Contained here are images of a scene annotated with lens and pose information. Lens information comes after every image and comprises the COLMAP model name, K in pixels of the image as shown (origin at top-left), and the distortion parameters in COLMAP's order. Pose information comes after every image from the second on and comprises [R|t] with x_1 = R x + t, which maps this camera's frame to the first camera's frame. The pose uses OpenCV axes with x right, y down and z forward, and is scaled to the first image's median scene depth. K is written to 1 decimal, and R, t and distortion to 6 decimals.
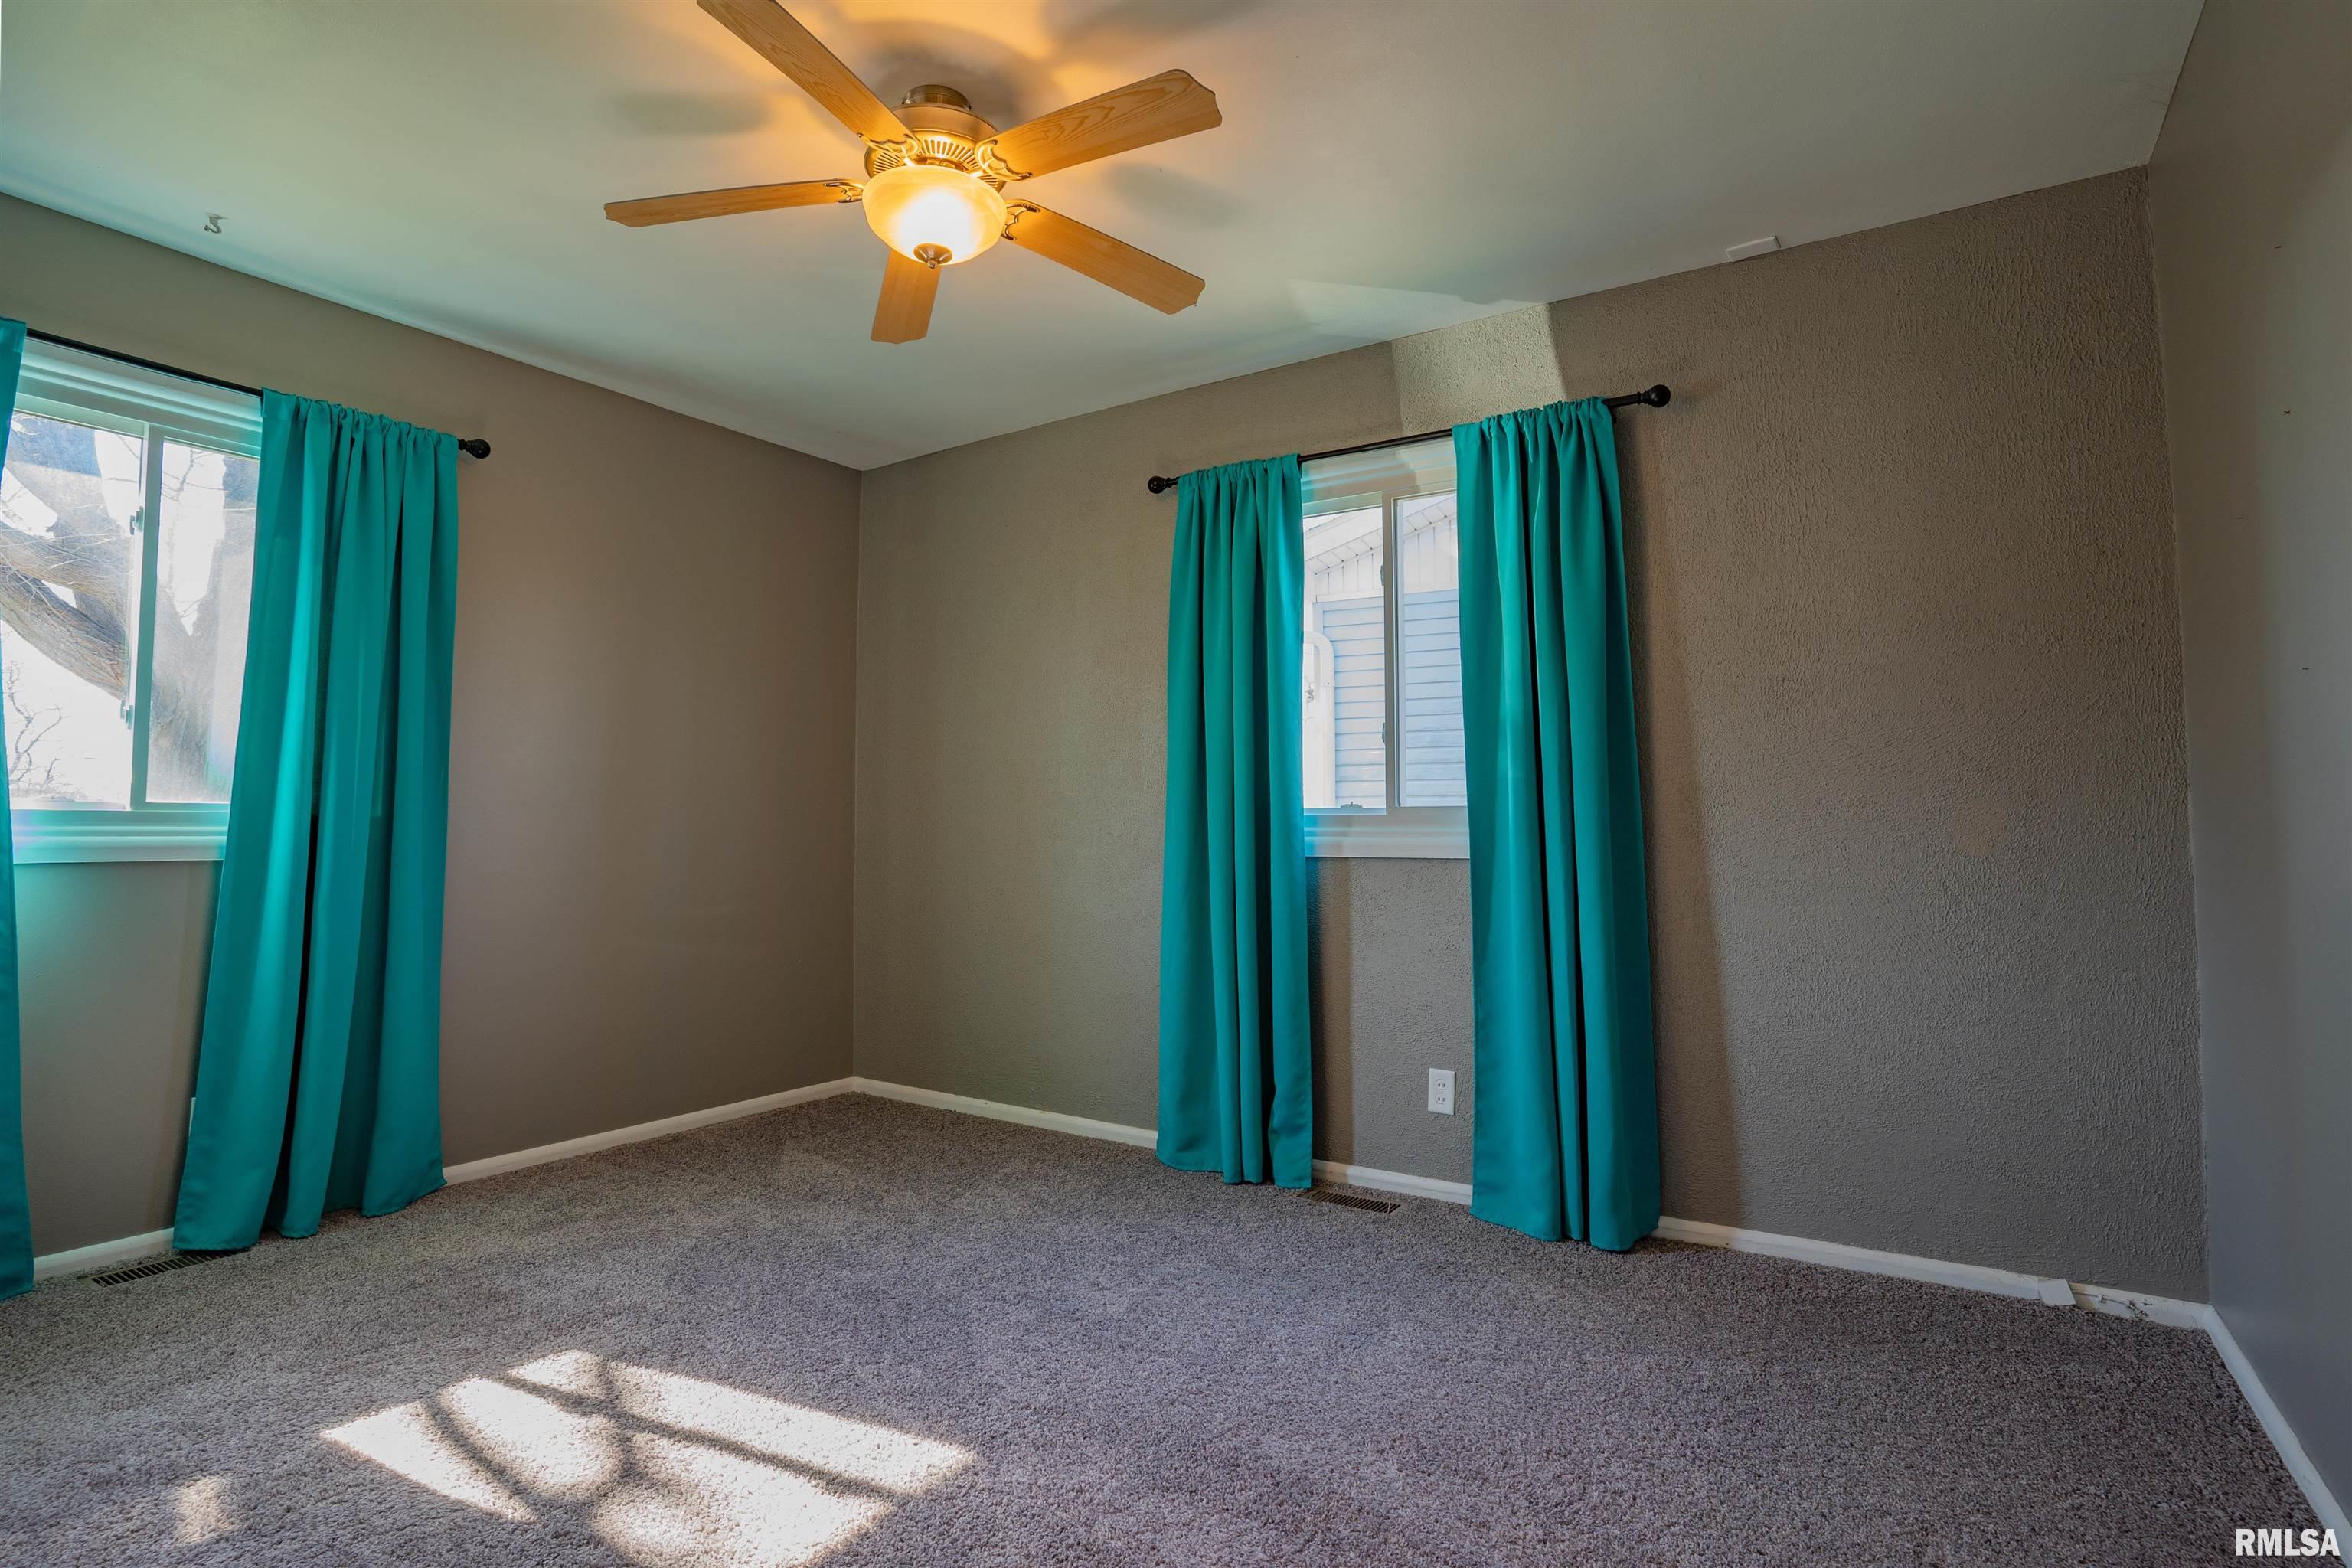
lens RADIAL K [[1214.9, 0, 1176.7], [0, 1214.9, 760.0], [0, 0, 1]] dist [0.000173, 0.000043]
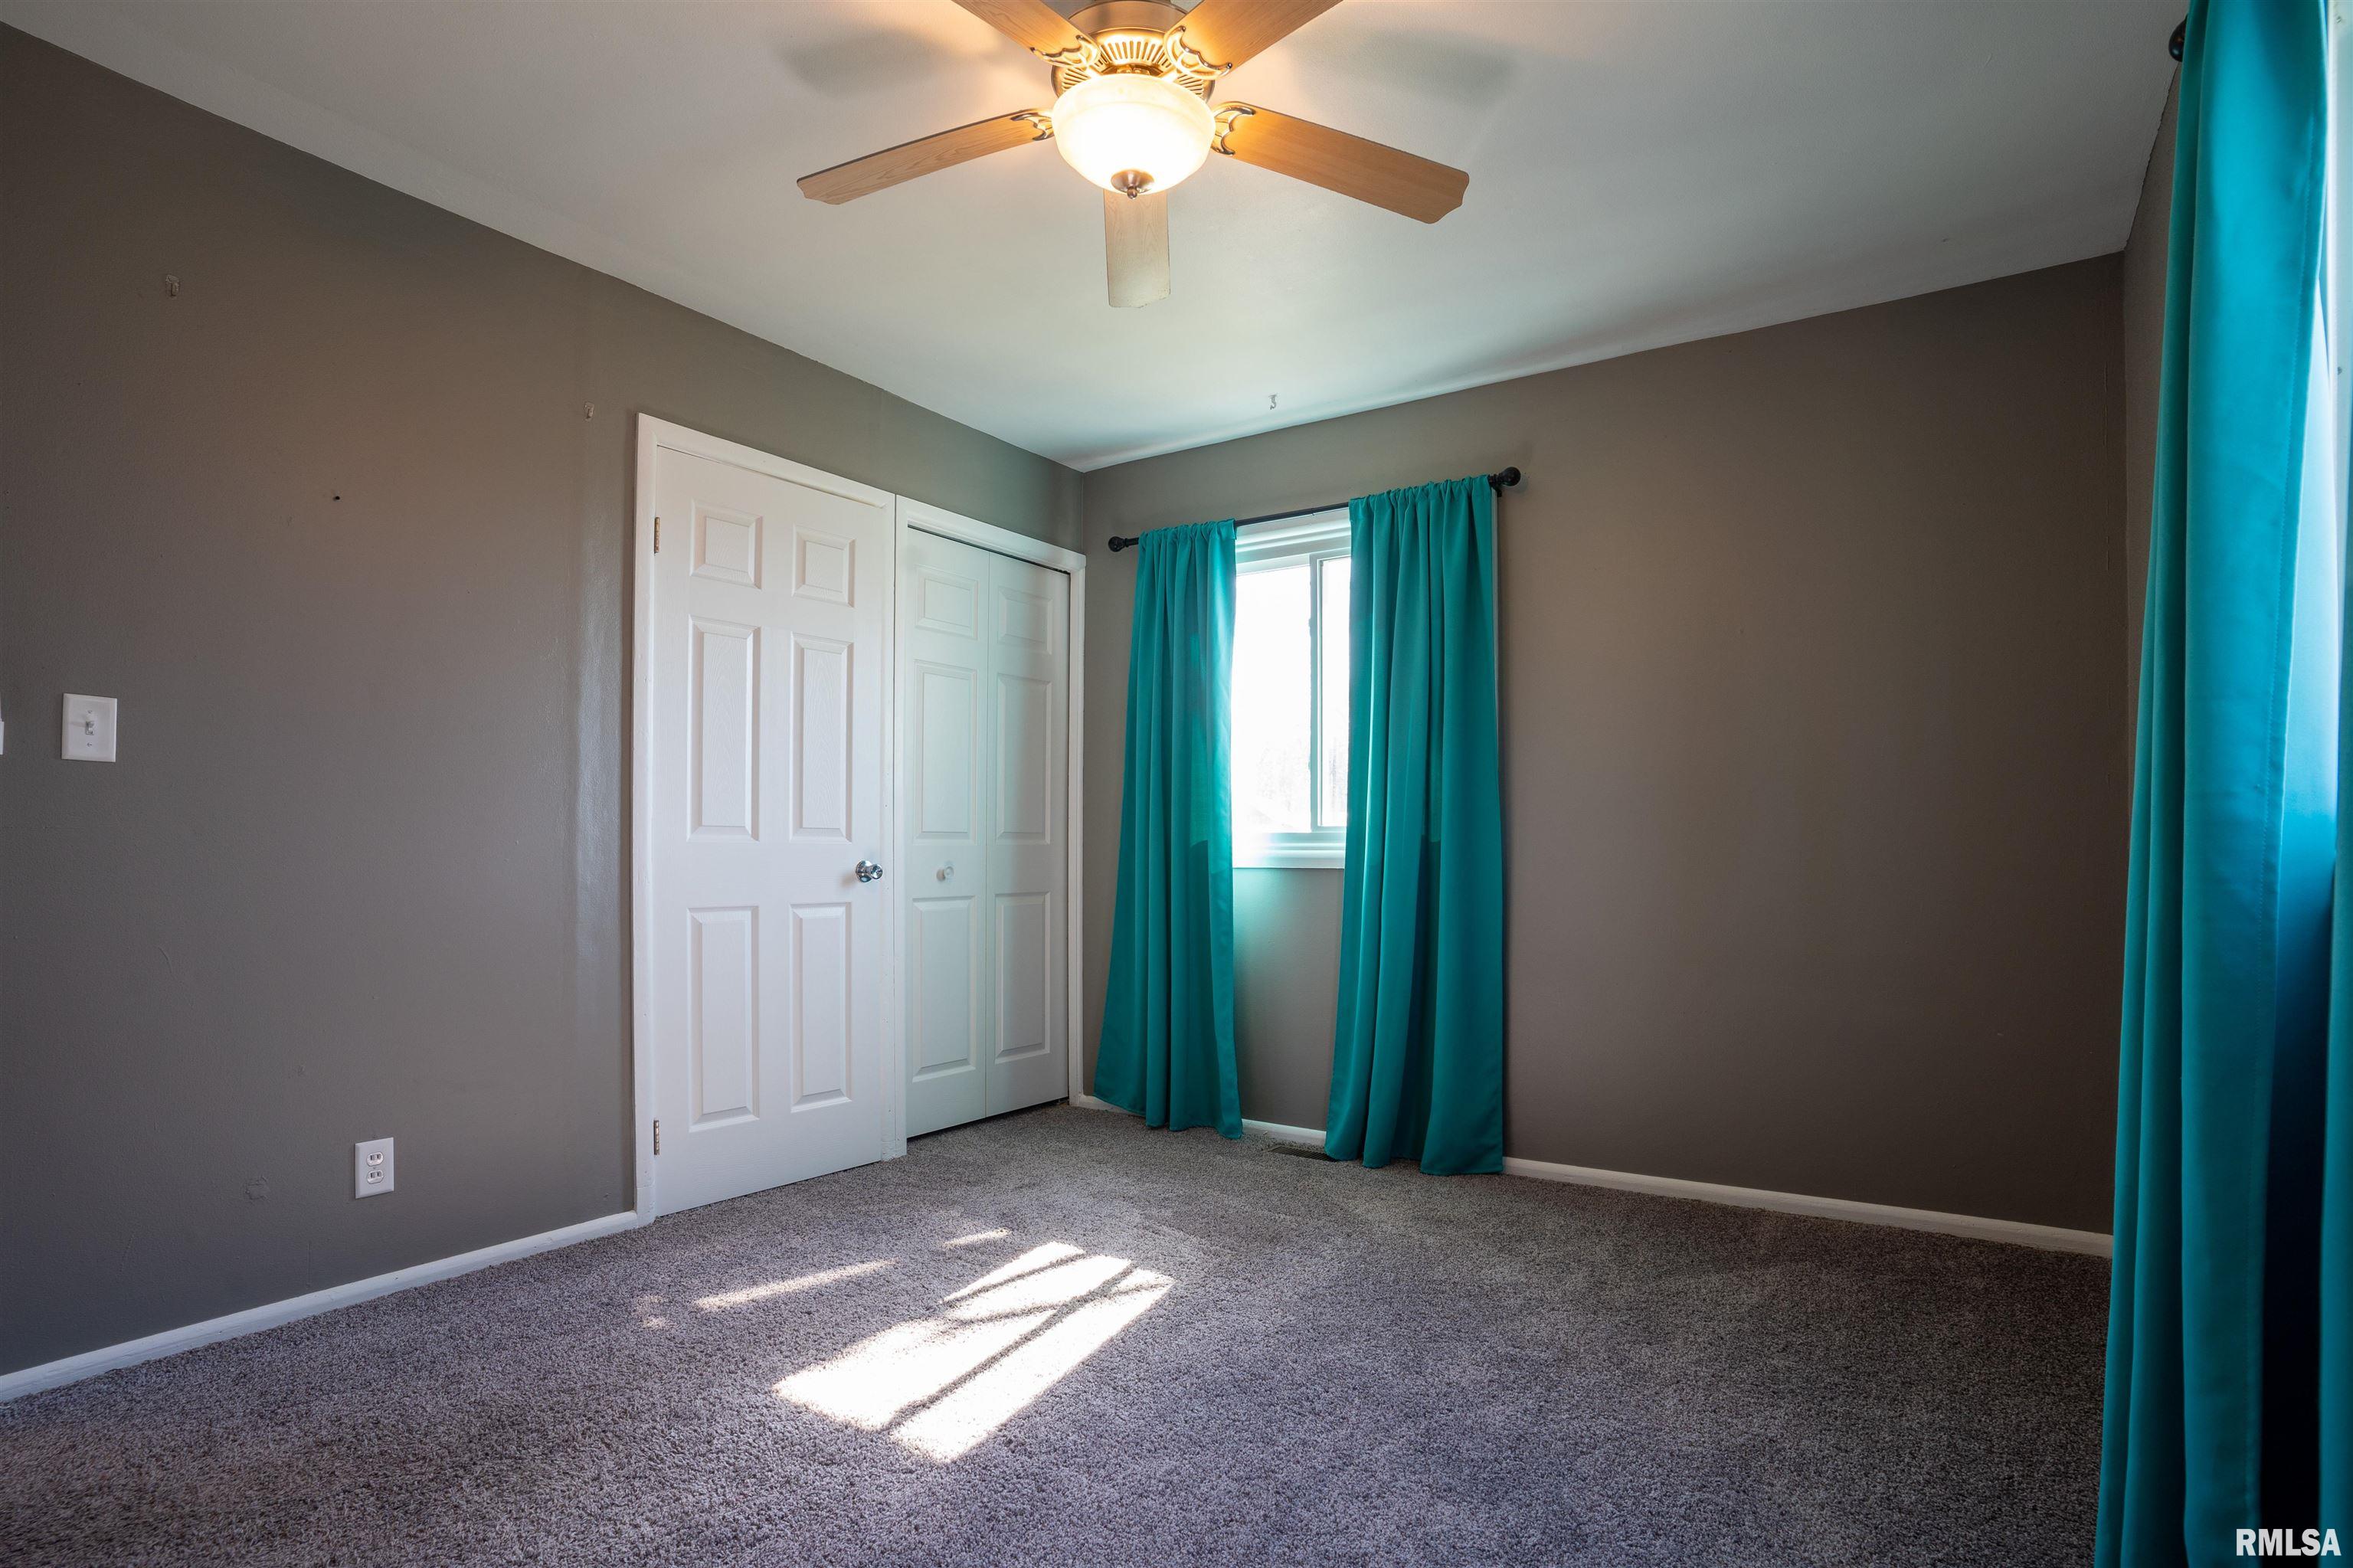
lens RADIAL K [[1246.8, 0, 1177.4], [0, 1246.8, 859.7], [0, 0, 1]] dist [0.000119, 0.000008]
pose [[-0.033370, 0.002659, -0.999440, 0.603431], [0.060163, 0.998188, 0.000647, 0.063044], [0.997631, -0.060108, -0.033469, 0.892298]]
